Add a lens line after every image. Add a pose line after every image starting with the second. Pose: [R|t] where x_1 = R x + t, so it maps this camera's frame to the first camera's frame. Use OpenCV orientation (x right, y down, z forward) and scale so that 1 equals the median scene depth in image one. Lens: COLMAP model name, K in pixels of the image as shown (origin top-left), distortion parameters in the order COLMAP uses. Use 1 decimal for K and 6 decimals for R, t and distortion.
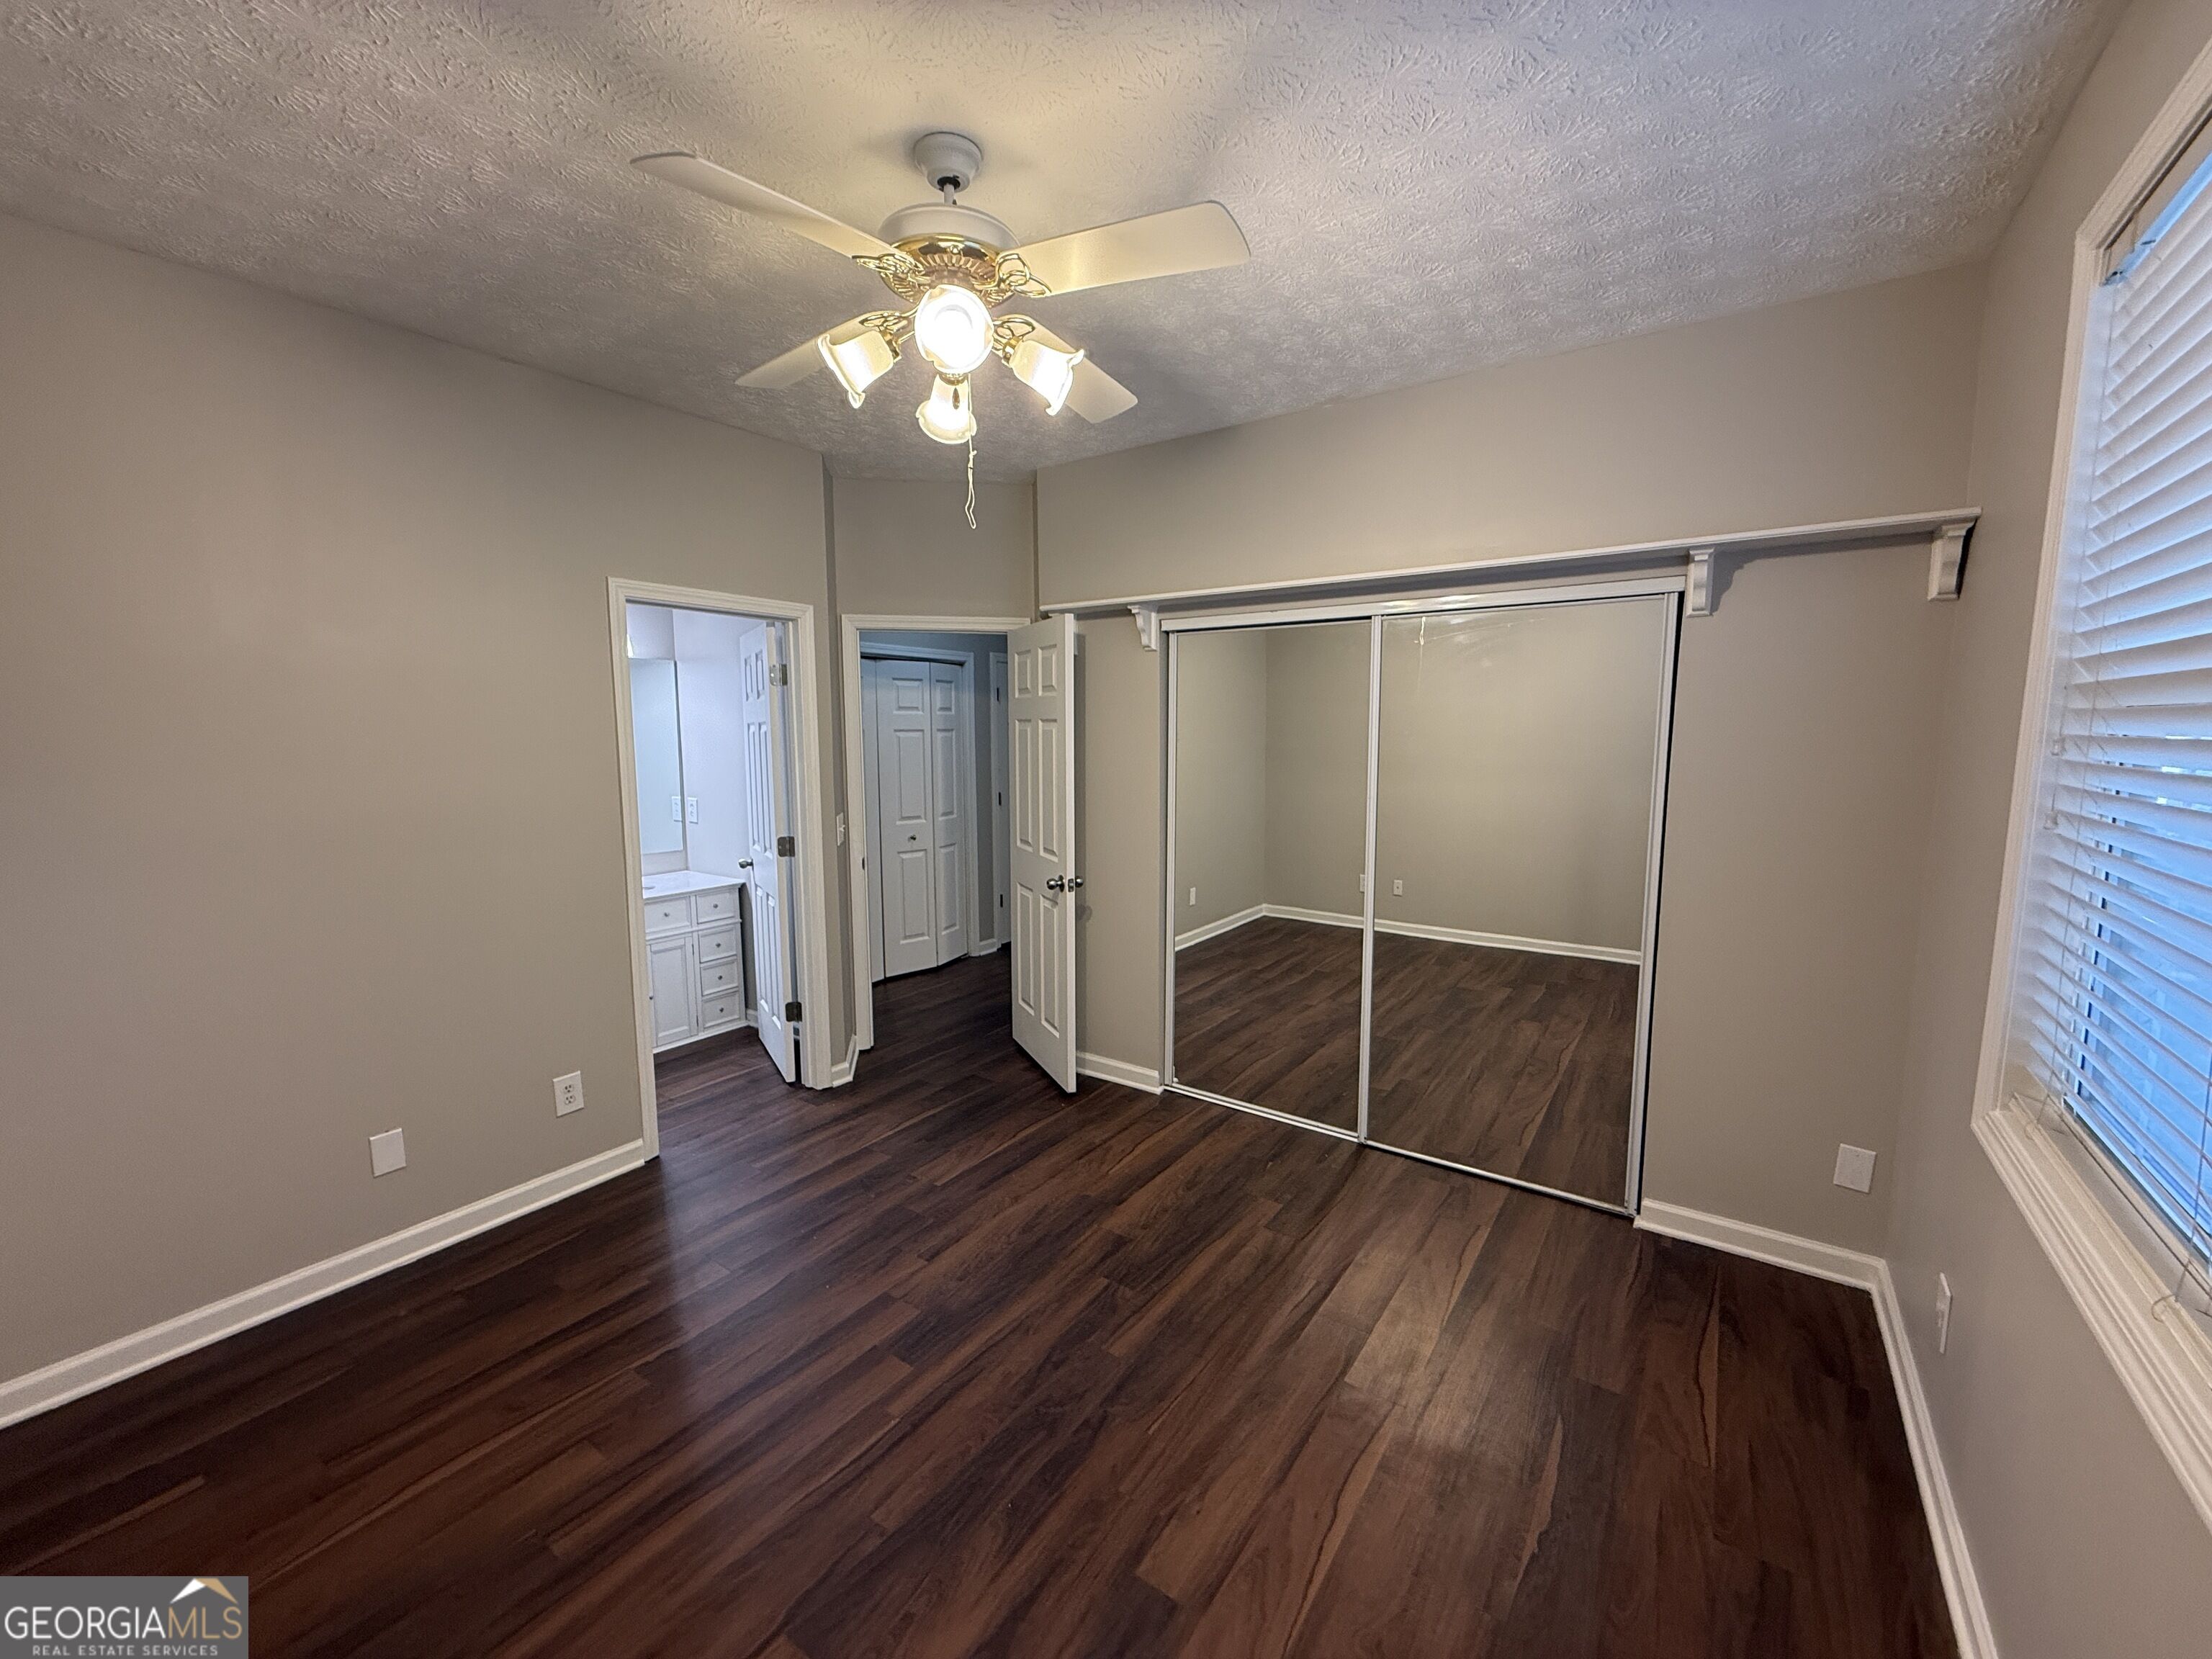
lens RADIAL K [[882.0, 0, 1099.0], [0, 882.0, 829.2], [0, 0, 1]] dist [0.001417, -0.000312]
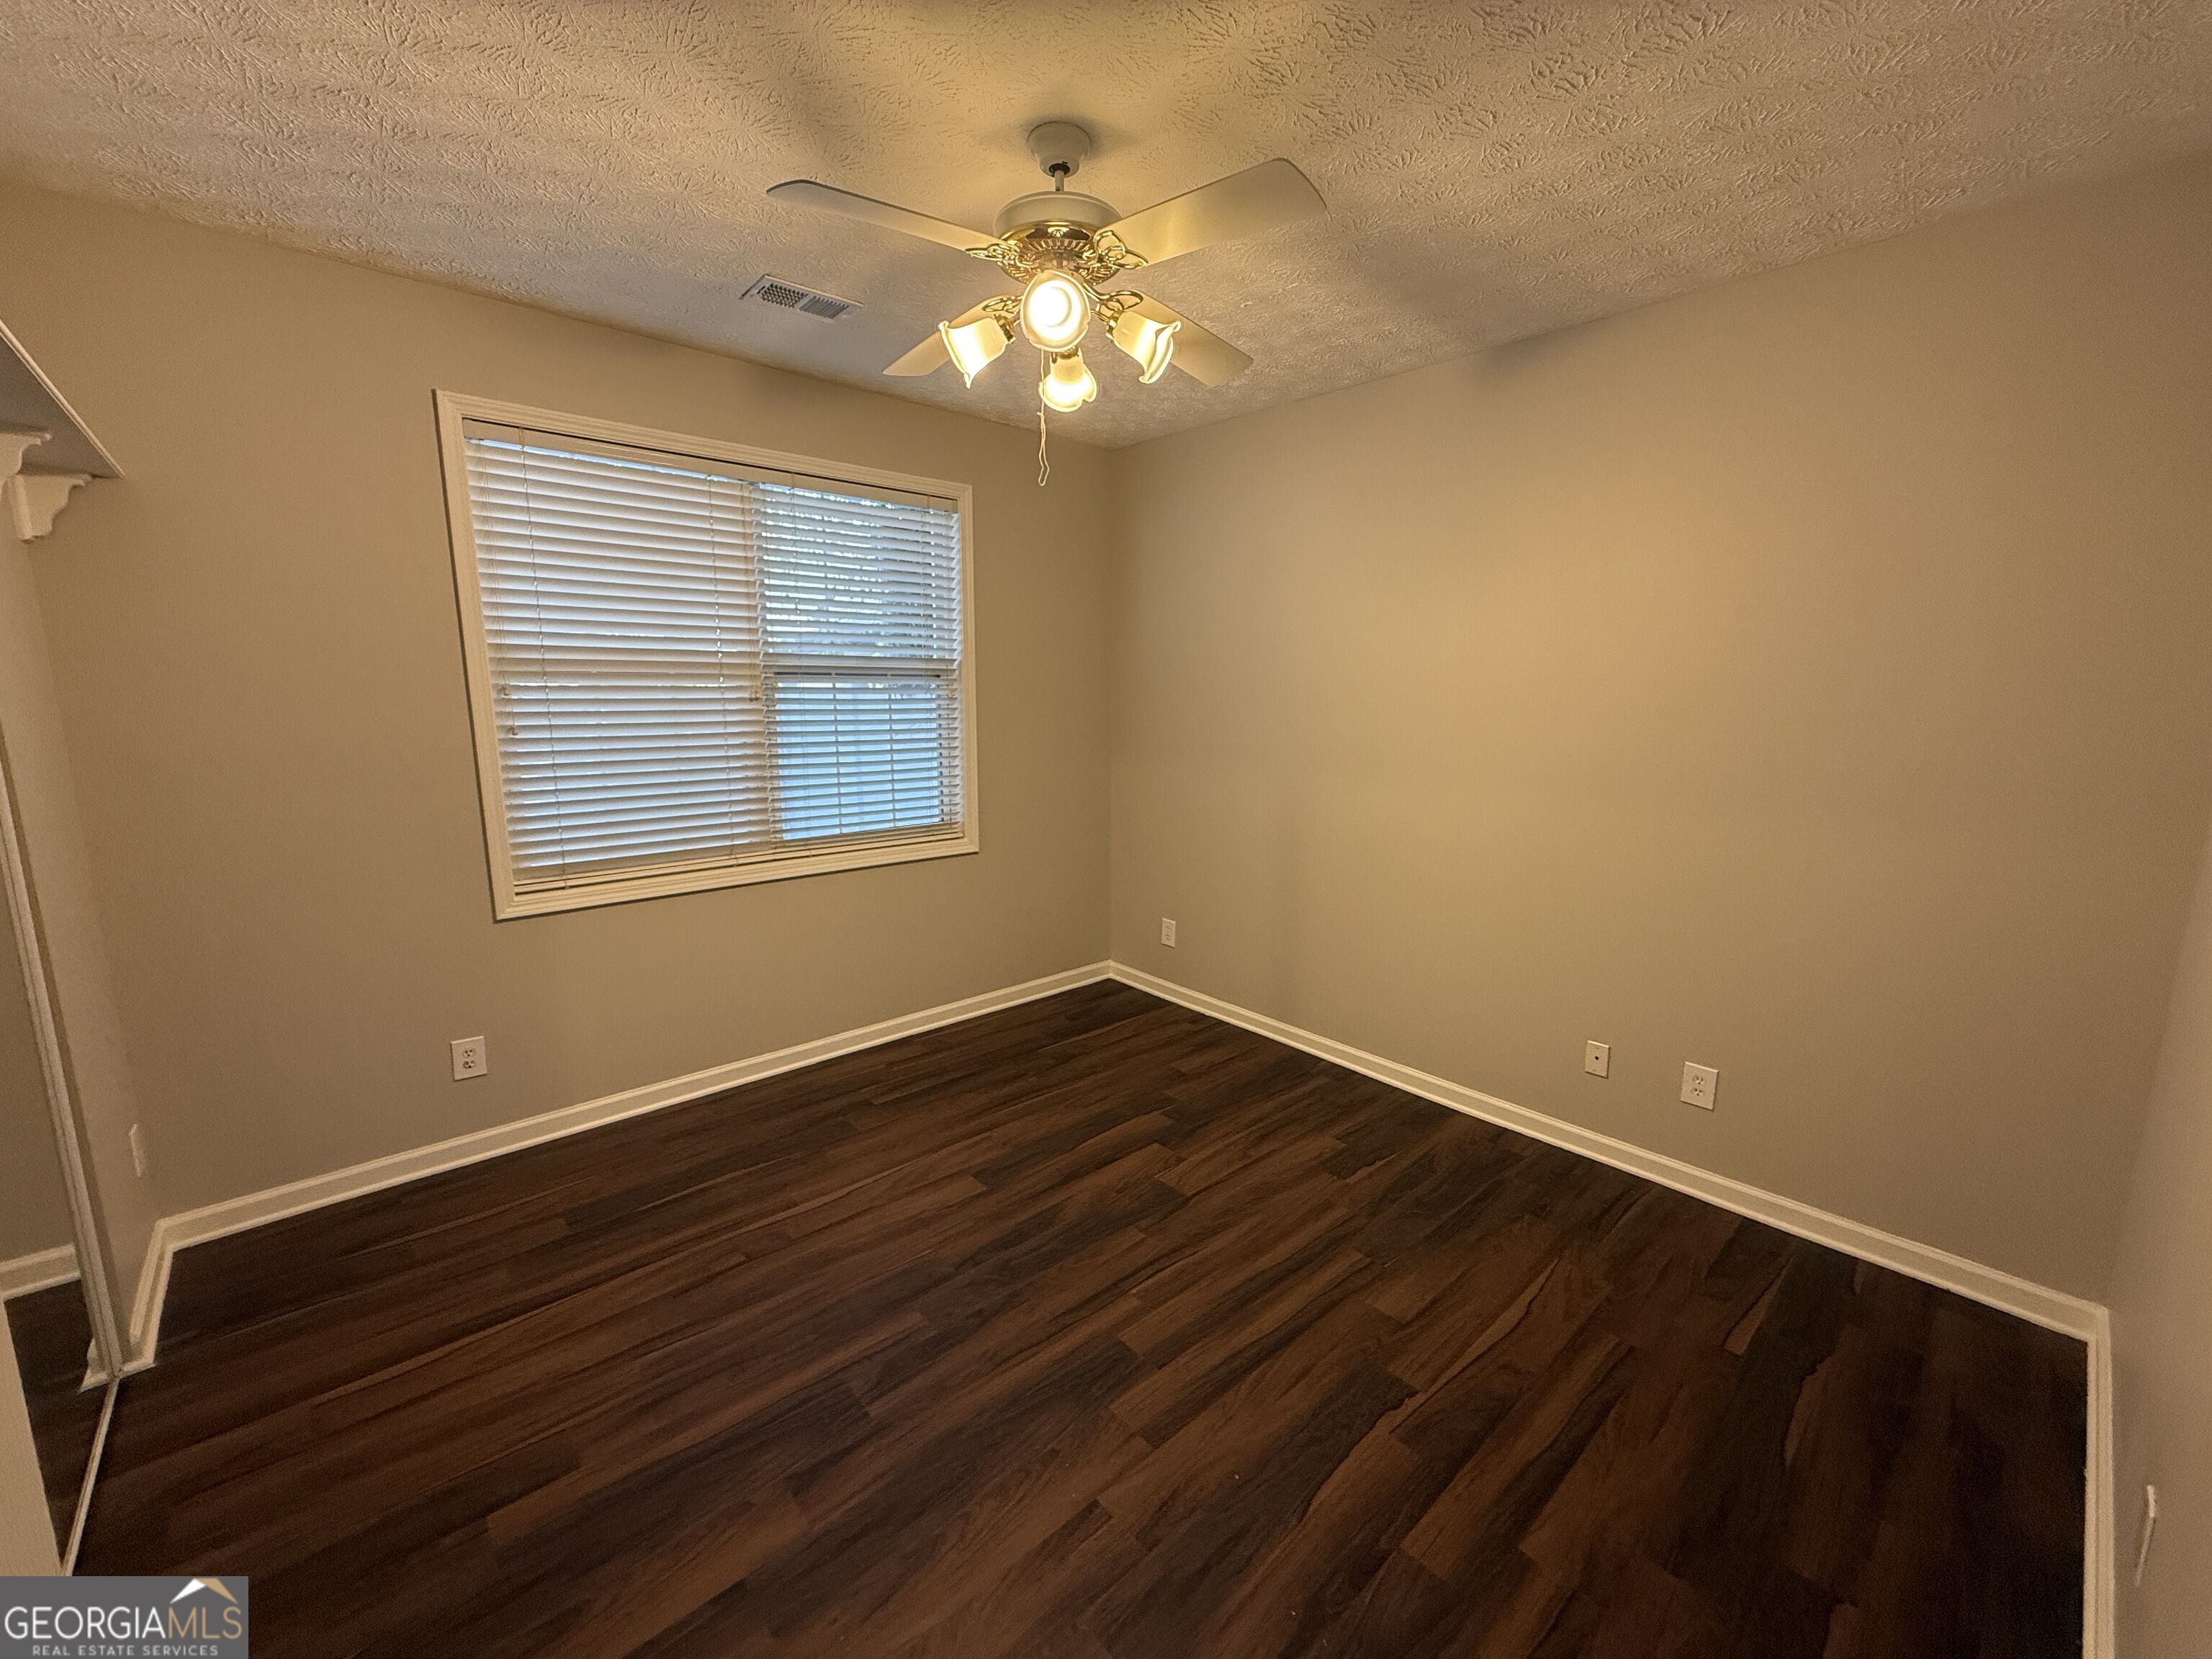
lens RADIAL K [[882.0, 0, 1099.0], [0, 882.0, 829.2], [0, 0, 1]] dist [0.001417, -0.000312]
pose [[-0.975159, -0.034129, 0.218861, -0.402930], [0.025474, 0.964223, 0.263865, -0.201535], [-0.220037, 0.262885, -0.939401, 1.858237]]
